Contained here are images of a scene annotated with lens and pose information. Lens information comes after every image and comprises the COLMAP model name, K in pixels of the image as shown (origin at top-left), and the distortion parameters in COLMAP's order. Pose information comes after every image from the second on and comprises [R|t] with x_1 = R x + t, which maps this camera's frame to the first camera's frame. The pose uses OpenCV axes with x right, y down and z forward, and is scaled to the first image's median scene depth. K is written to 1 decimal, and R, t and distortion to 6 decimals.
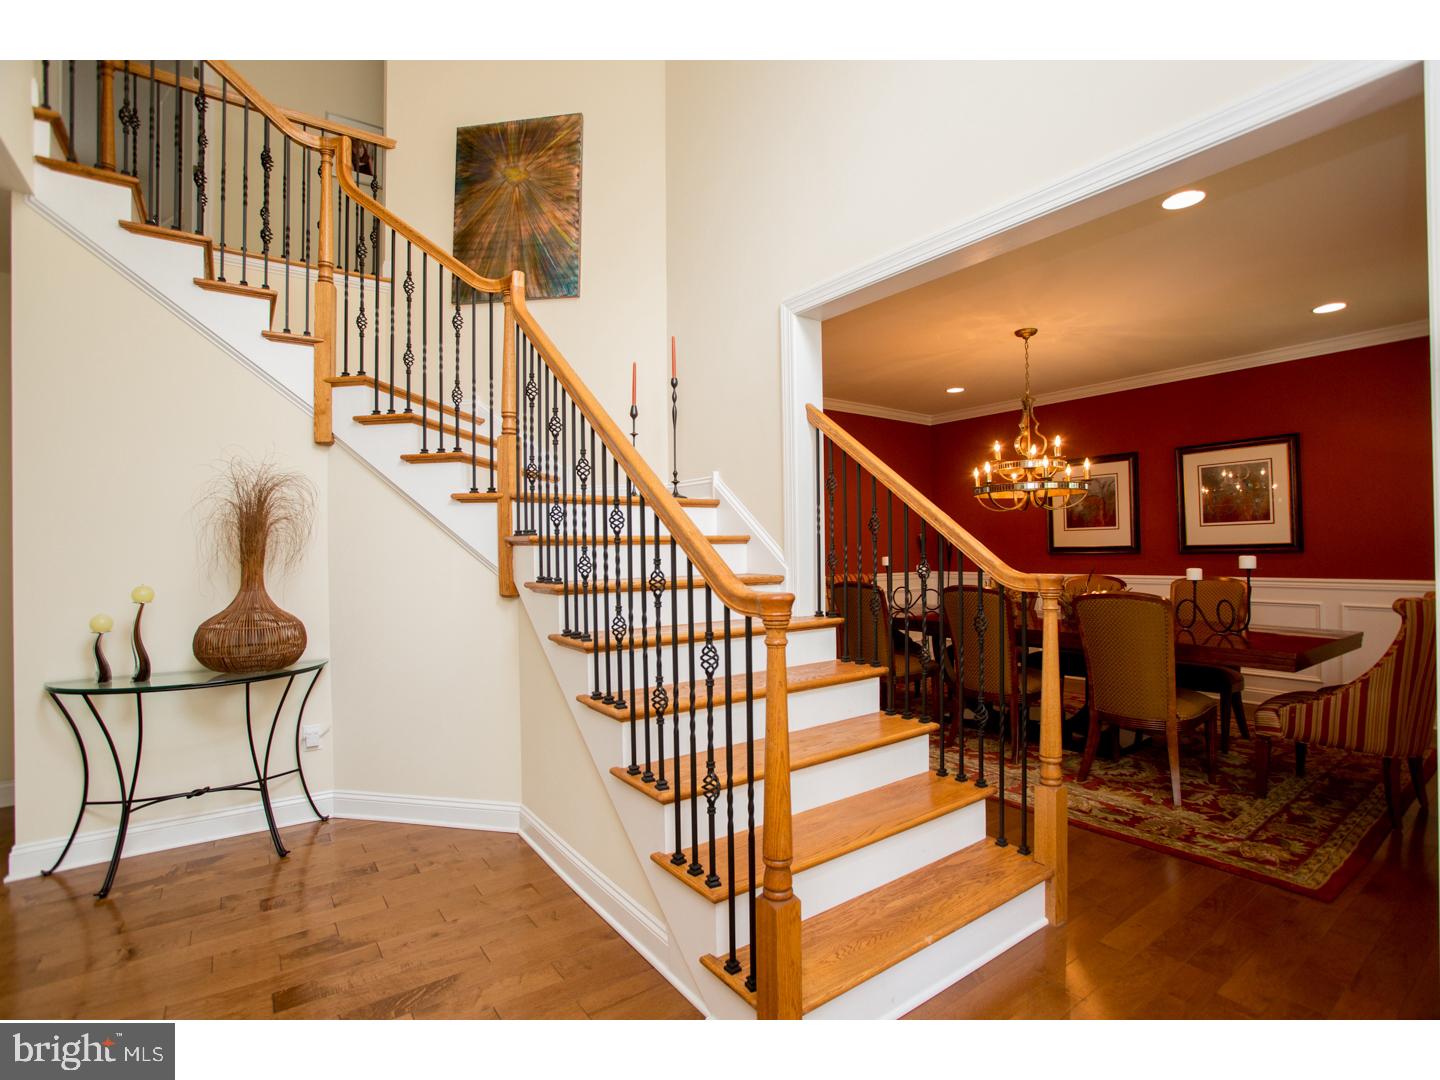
lens RADIAL K [[690.4, 0, 717.1], [0, 690.4, 543.3], [0, 0, 1]] dist [-0.079598, 0.041677]
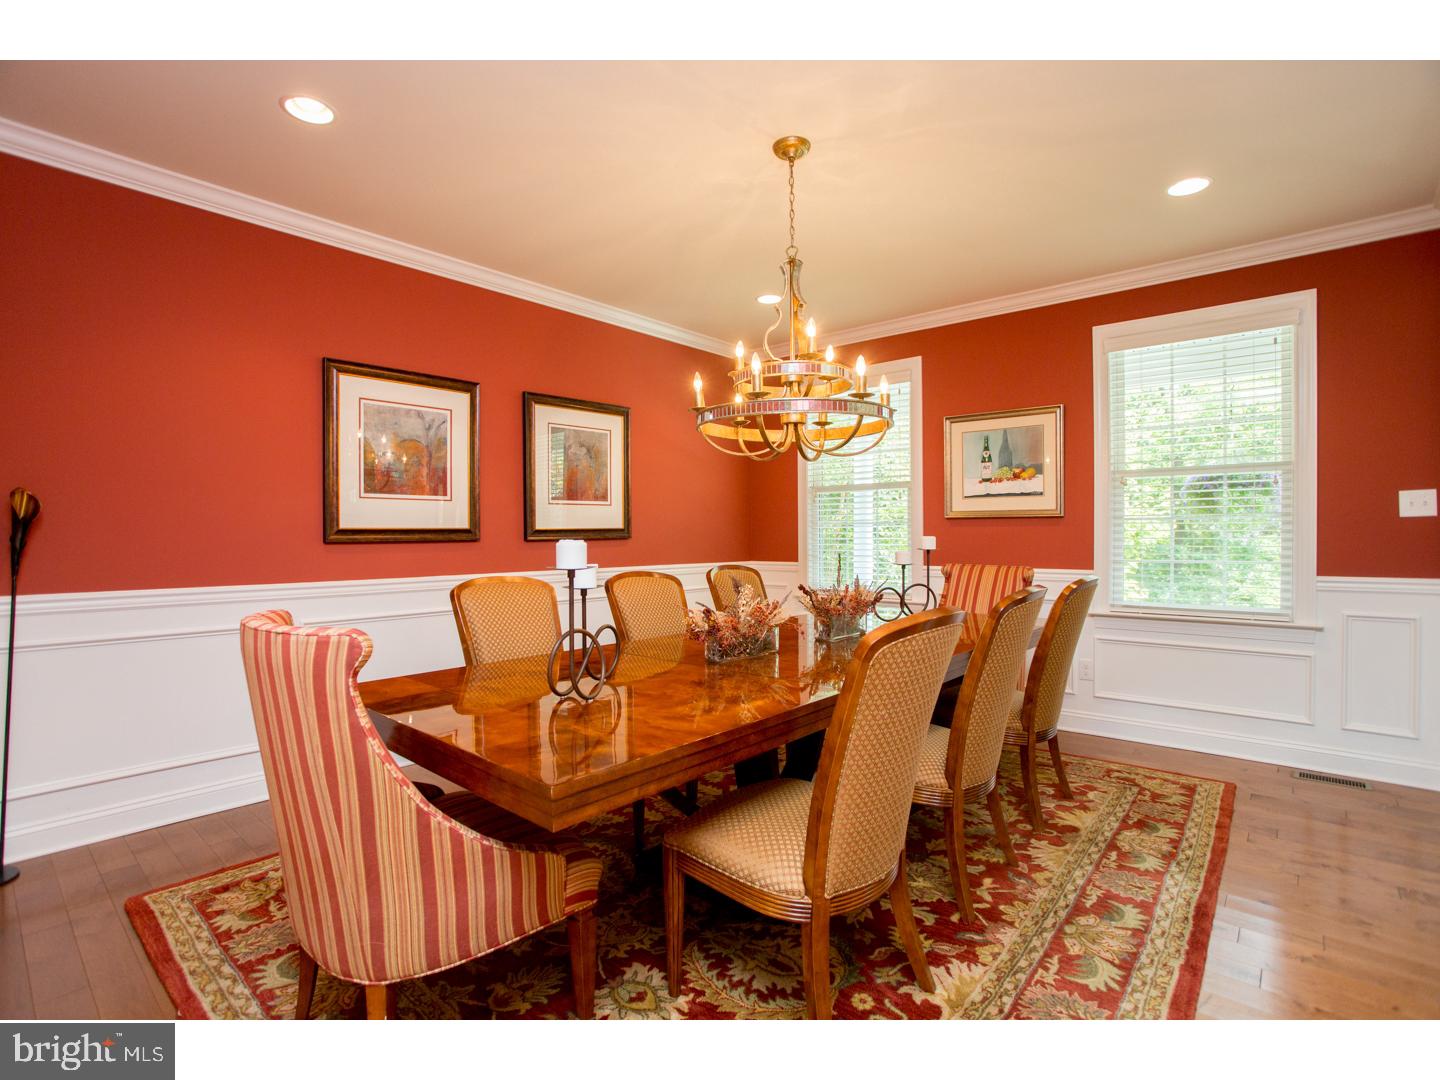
lens RADIAL K [[690.4, 0, 717.1], [0, 690.4, 543.3], [0, 0, 1]] dist [-0.079598, 0.041677]
pose [[-0.237241, -0.010449, 0.971395, -0.086012], [-0.011389, 0.999903, 0.007974, 0.012356], [-0.971384, -0.009171, -0.237337, 1.103384]]
